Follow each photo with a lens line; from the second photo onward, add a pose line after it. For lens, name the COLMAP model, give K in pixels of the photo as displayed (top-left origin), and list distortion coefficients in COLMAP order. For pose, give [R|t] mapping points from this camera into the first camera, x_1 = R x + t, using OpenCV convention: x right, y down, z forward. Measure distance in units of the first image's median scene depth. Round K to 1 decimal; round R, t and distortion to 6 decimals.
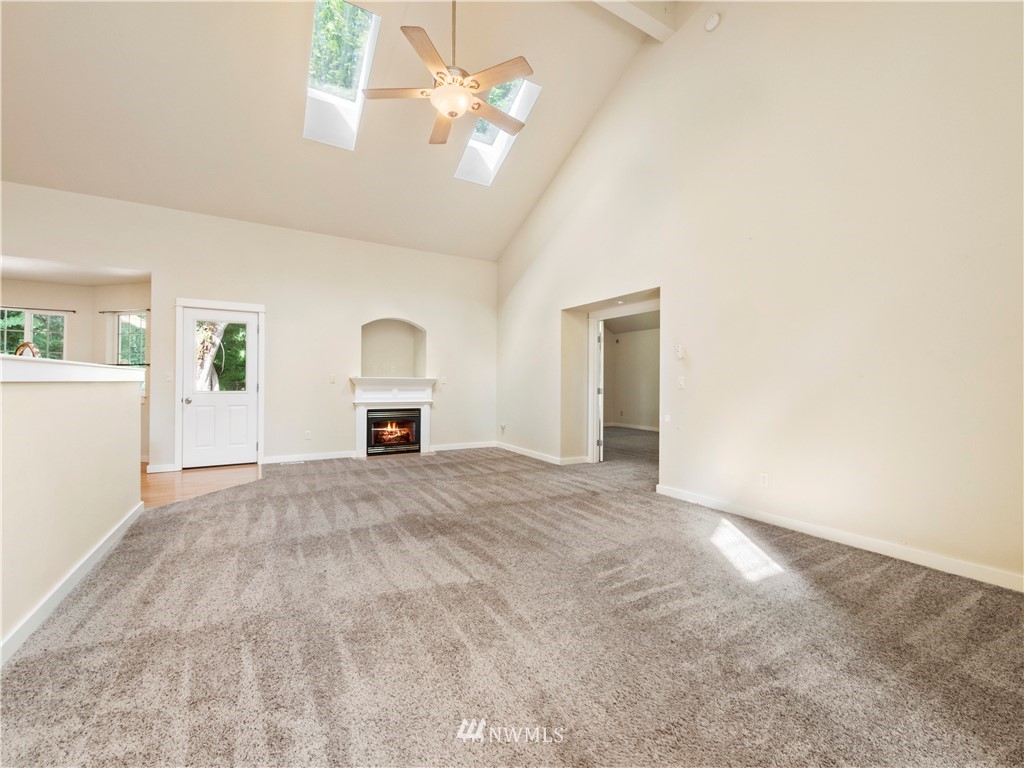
lens RADIAL K [[432.7, 0, 510.6], [0, 432.7, 381.4], [0, 0, 1]] dist [-0.004480, 0.000892]
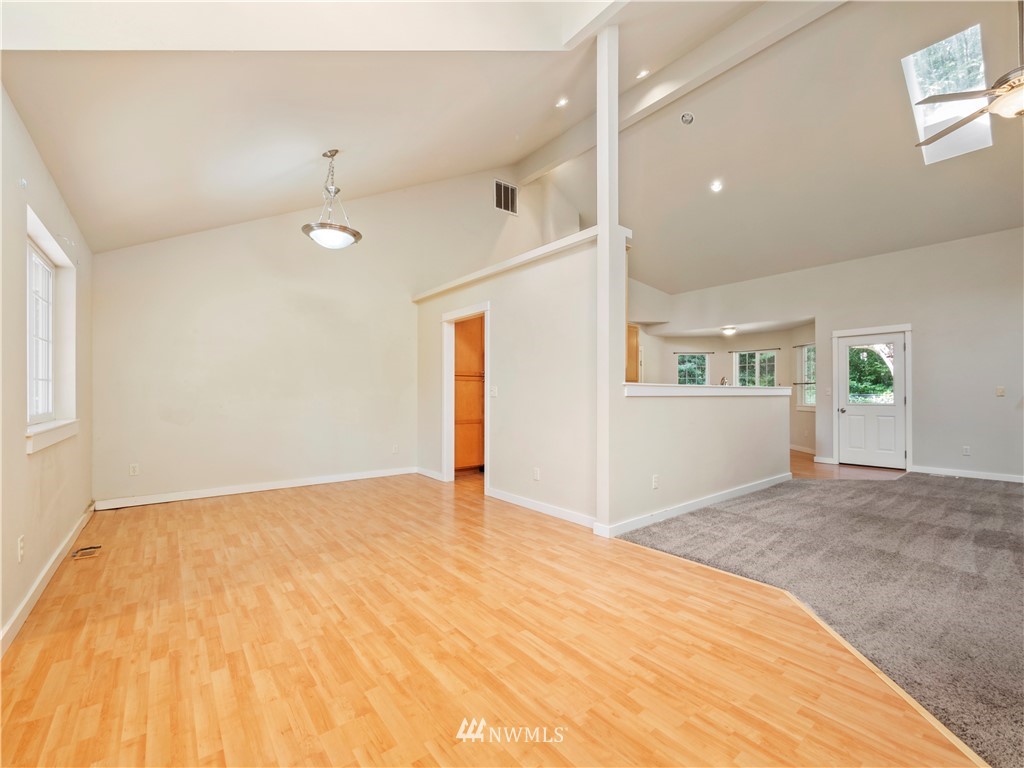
lens RADIAL K [[432.7, 0, 512.1], [0, 432.7, 391.2], [0, 0, 1]] dist [-0.004480, 0.000892]
pose [[0.147031, -0.014252, -0.989029, 0.453152], [0.005497, 0.999893, -0.013591, -0.000095], [0.989117, -0.003438, 0.147094, -0.185998]]
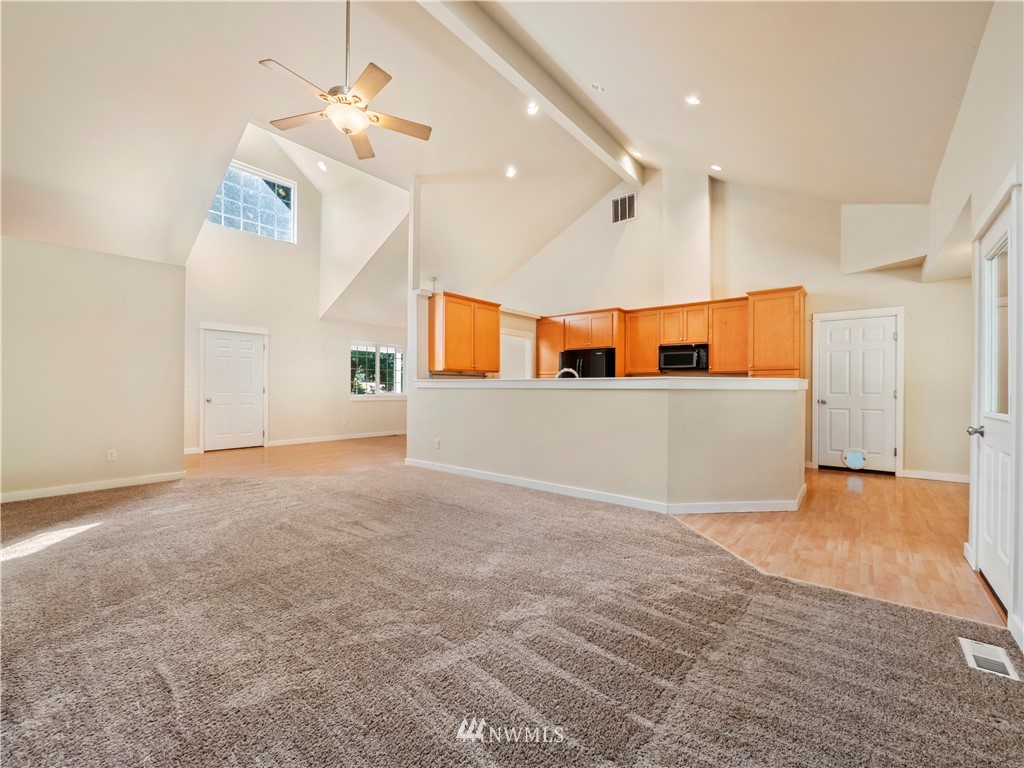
lens RADIAL K [[432.7, 0, 513.7], [0, 432.7, 387.7], [0, 0, 1]] dist [-0.004480, 0.000892]
pose [[-0.936403, -0.015395, -0.350589, -0.111267], [-0.012333, 0.999864, -0.010965, 0.012345], [0.350710, -0.005944, -0.936465, 1.535286]]
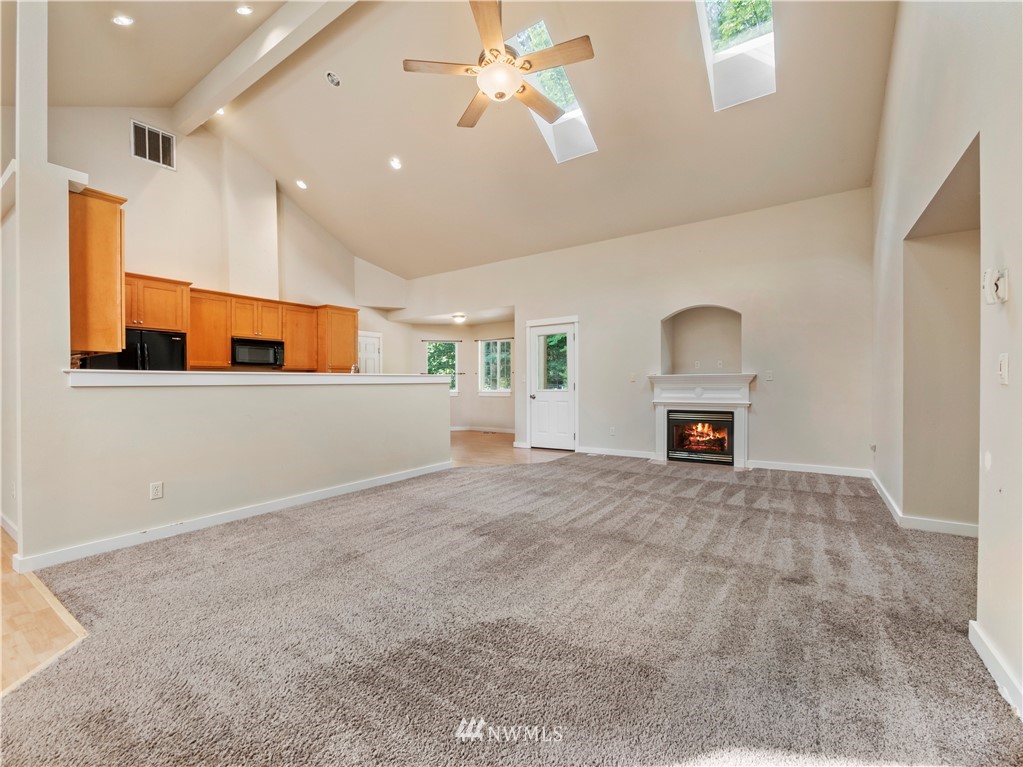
lens RADIAL K [[432.3, 0, 511.6], [0, 432.3, 384.0], [0, 0, 1]] dist [-0.004480, 0.000892]
pose [[0.434863, -0.008777, -0.900454, 0.525566], [0.017507, 0.999846, -0.001291, 0.007245], [0.900327, -0.015203, 0.434949, 0.437912]]
